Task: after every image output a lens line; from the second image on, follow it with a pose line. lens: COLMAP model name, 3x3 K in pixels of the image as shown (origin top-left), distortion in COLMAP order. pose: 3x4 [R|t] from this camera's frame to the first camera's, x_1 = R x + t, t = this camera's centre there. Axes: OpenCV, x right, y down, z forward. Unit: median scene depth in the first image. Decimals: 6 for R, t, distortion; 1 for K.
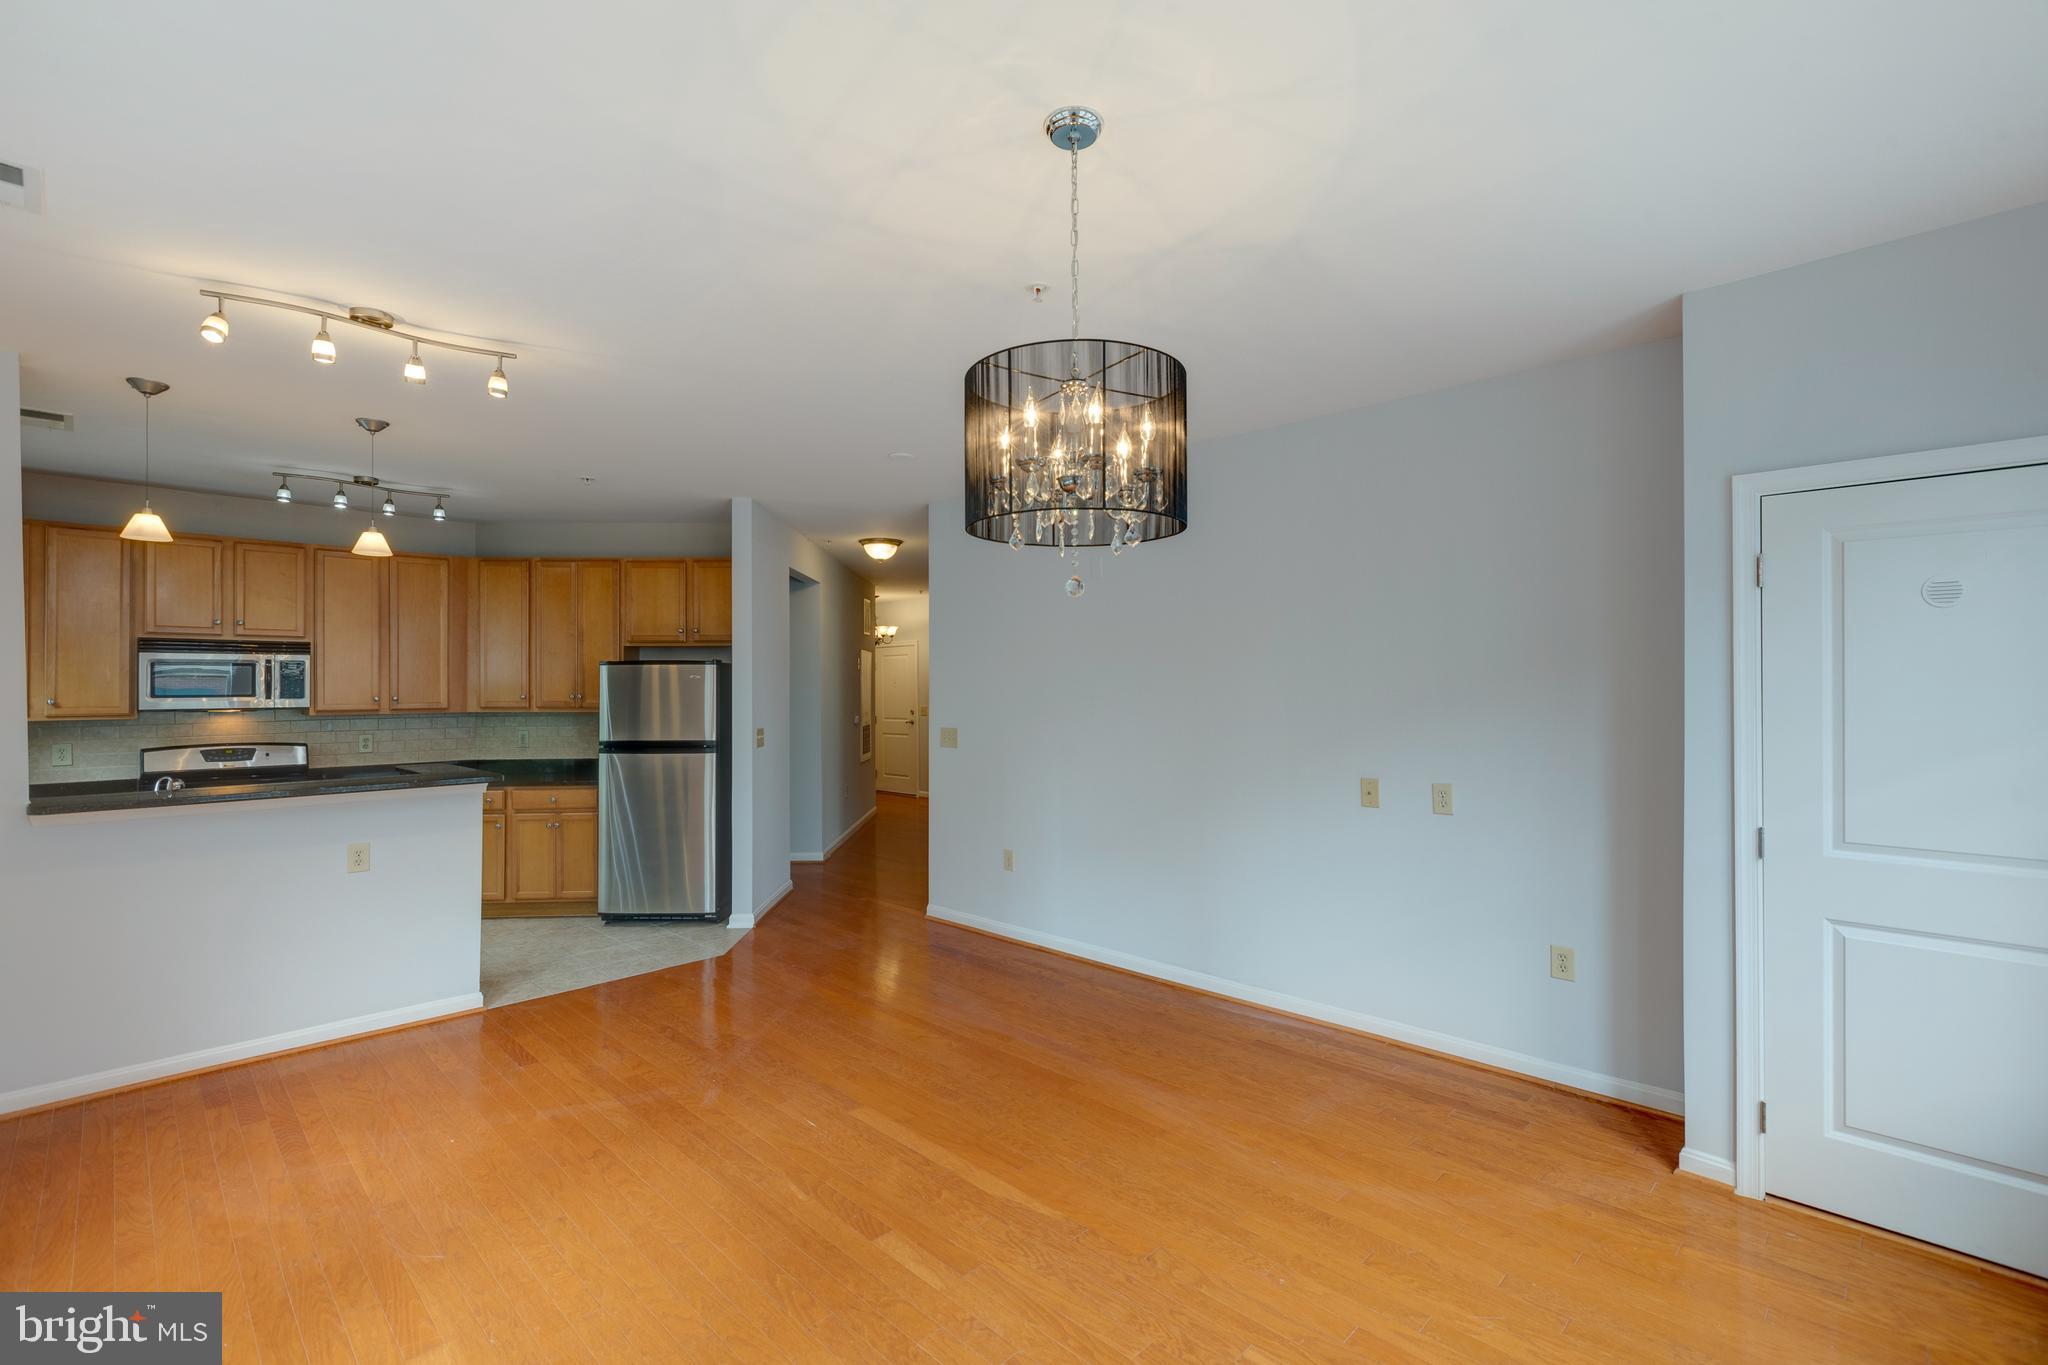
lens RADIAL K [[914.4, 0, 1028.4], [0, 914.4, 679.5], [0, 0, 1]] dist [0.003644, 0.000312]
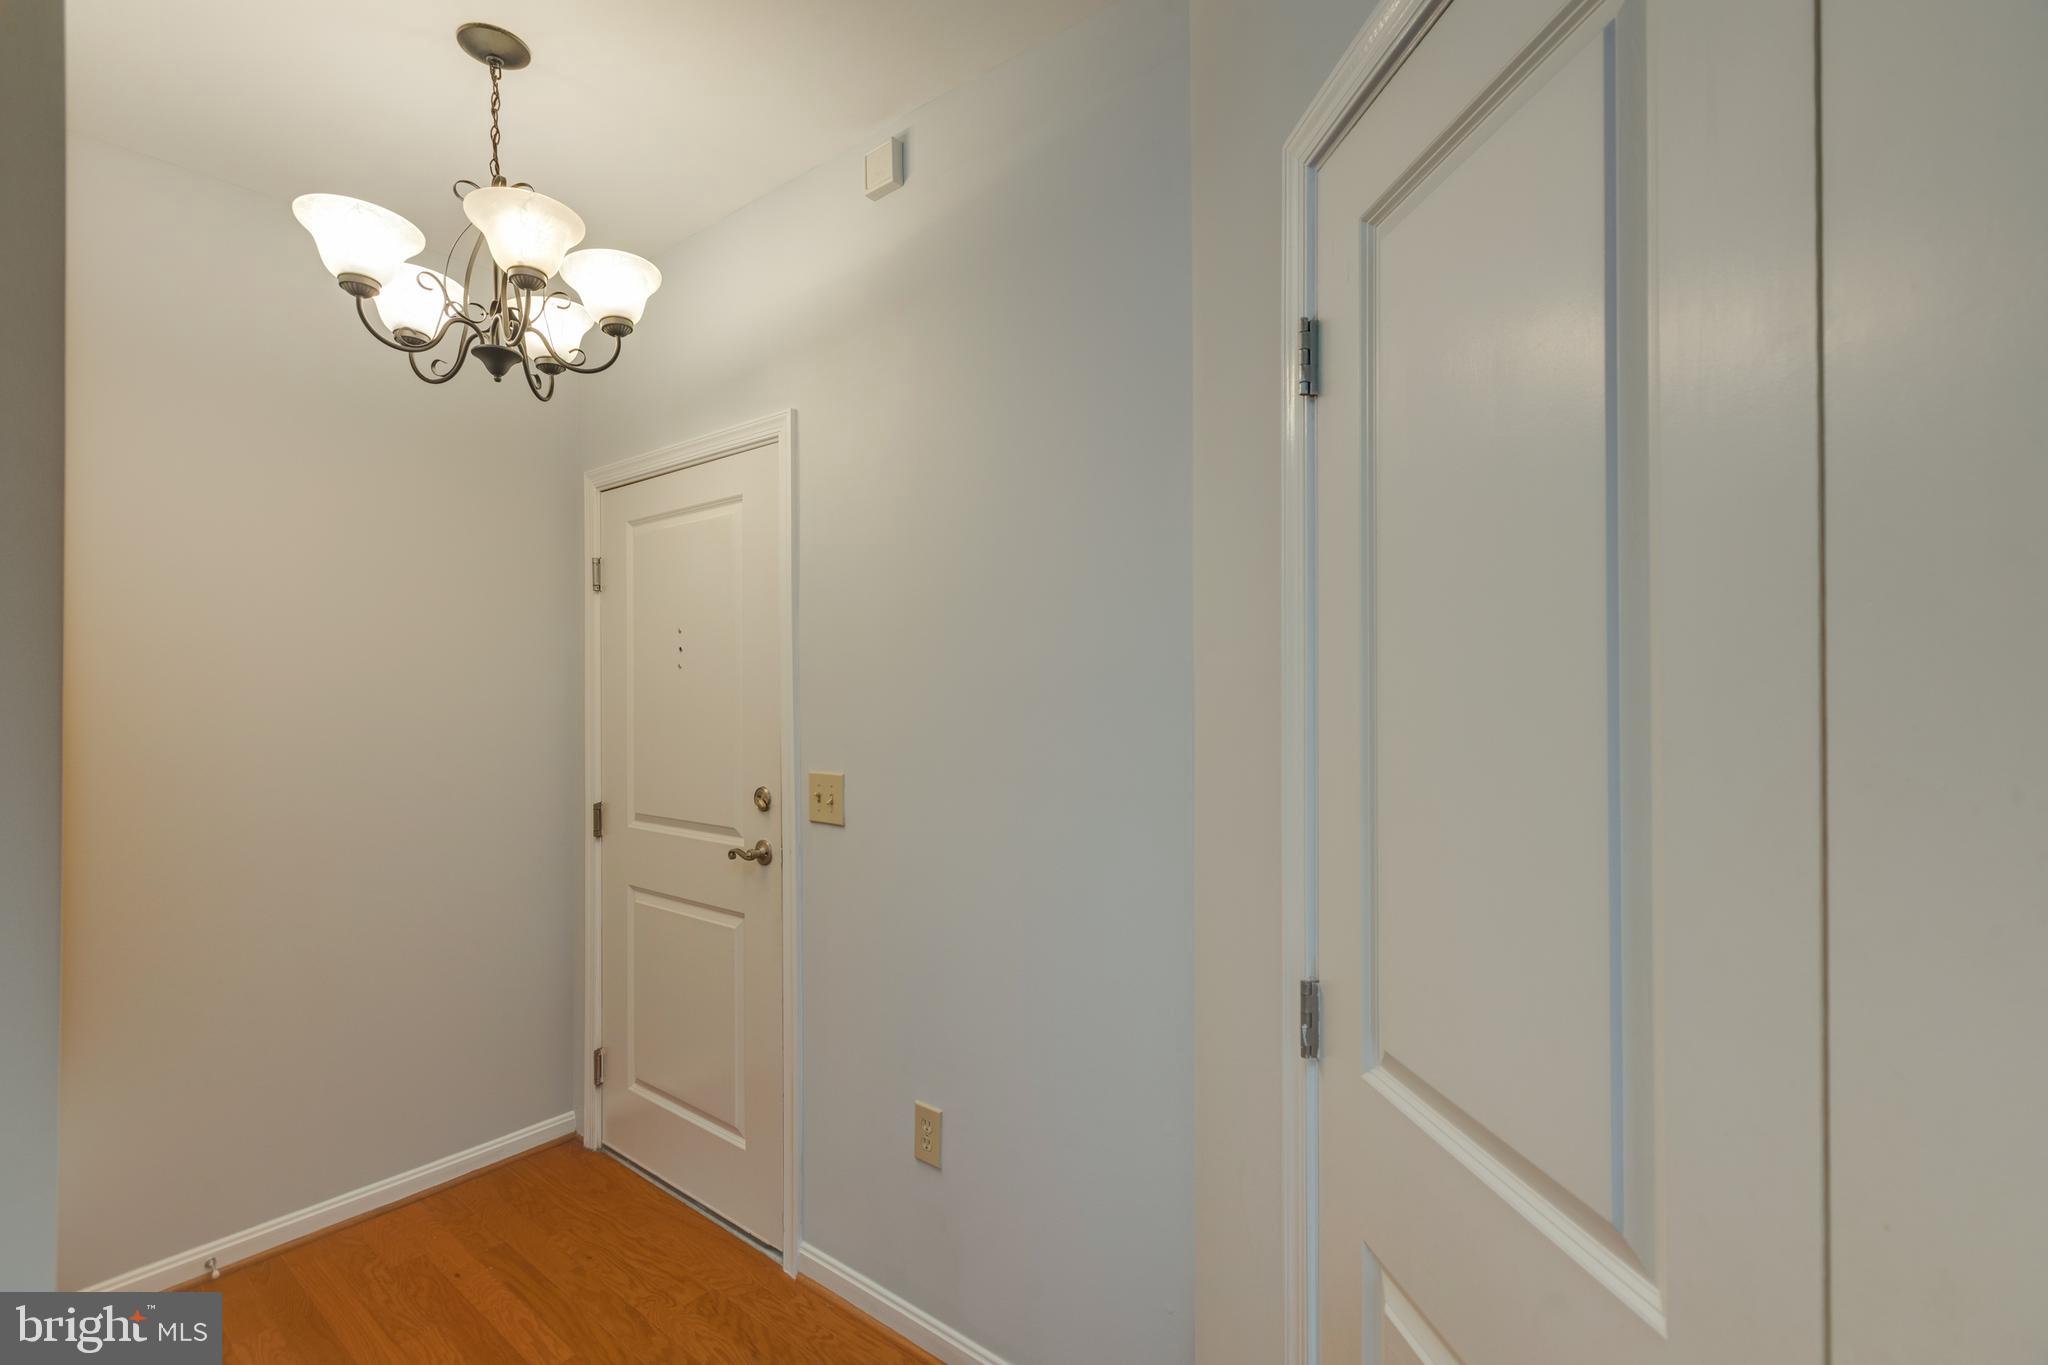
lens RADIAL K [[914.4, 0, 1028.4], [0, 914.4, 679.5], [0, 0, 1]] dist [0.003644, 0.000312]
pose [[0.993886, 0.004604, 0.110314, -0.200978], [-0.004207, 0.999984, -0.003830, 0.024761], [-0.110330, 0.003343, 0.993889, 1.730805]]
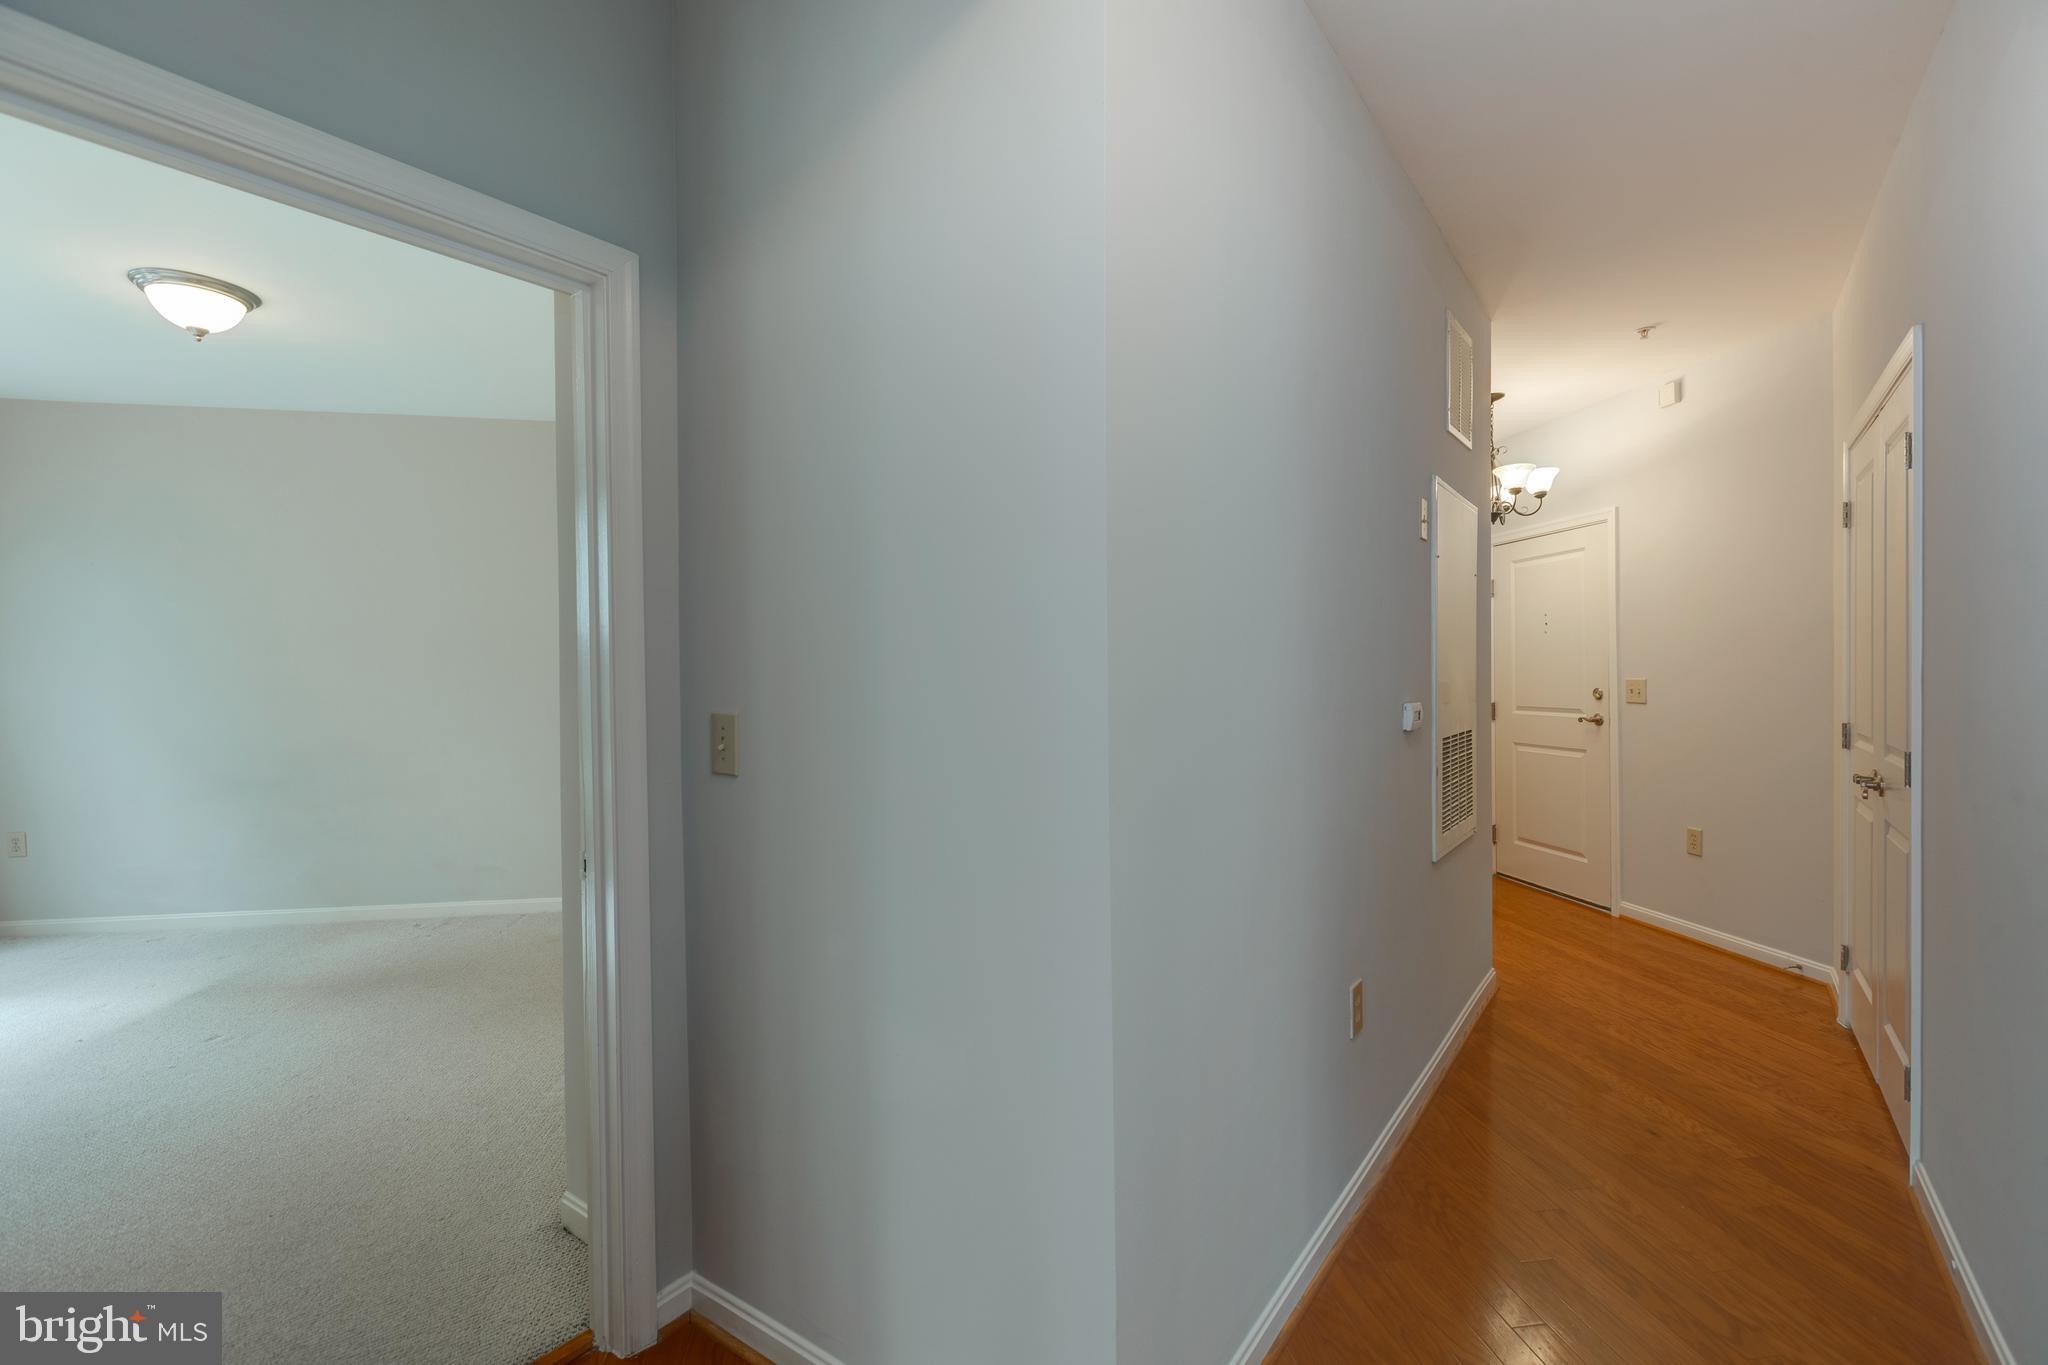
lens RADIAL K [[914.4, 0, 1028.4], [0, 914.4, 679.5], [0, 0, 1]] dist [0.003644, 0.000312]
pose [[0.801395, 0.003484, -0.598125, -0.189047], [0.008500, 0.999816, 0.017214, 0.044224], [0.598075, -0.018879, 0.801218, 1.162849]]
